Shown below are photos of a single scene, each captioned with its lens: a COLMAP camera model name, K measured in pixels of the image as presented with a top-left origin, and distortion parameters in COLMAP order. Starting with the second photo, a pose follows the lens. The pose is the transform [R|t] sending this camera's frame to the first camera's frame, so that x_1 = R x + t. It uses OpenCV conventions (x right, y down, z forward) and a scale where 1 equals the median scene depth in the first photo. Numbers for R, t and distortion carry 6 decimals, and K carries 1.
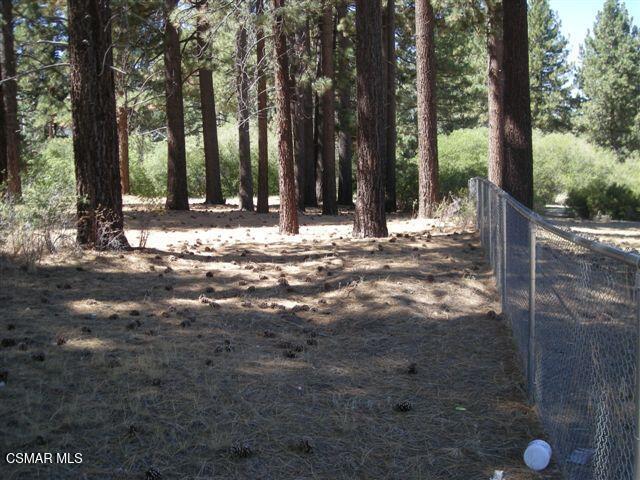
lens RADIAL K [[700.6, 0, 320.0], [0, 700.6, 240.0], [0, 0, 1]] dist [-0.205605, 0.141069]
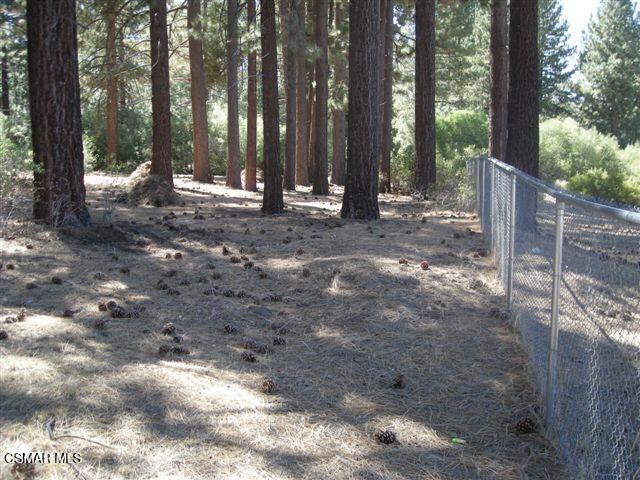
lens RADIAL K [[700.6, 0, 320.0], [0, 700.6, 240.0], [0, 0, 1]] dist [-0.205605, 0.141069]
pose [[0.999711, 0.022574, 0.008233, 0.016684], [-0.022790, 0.999371, 0.027165, 0.001234], [-0.007615, -0.027345, 0.999597, 0.106923]]
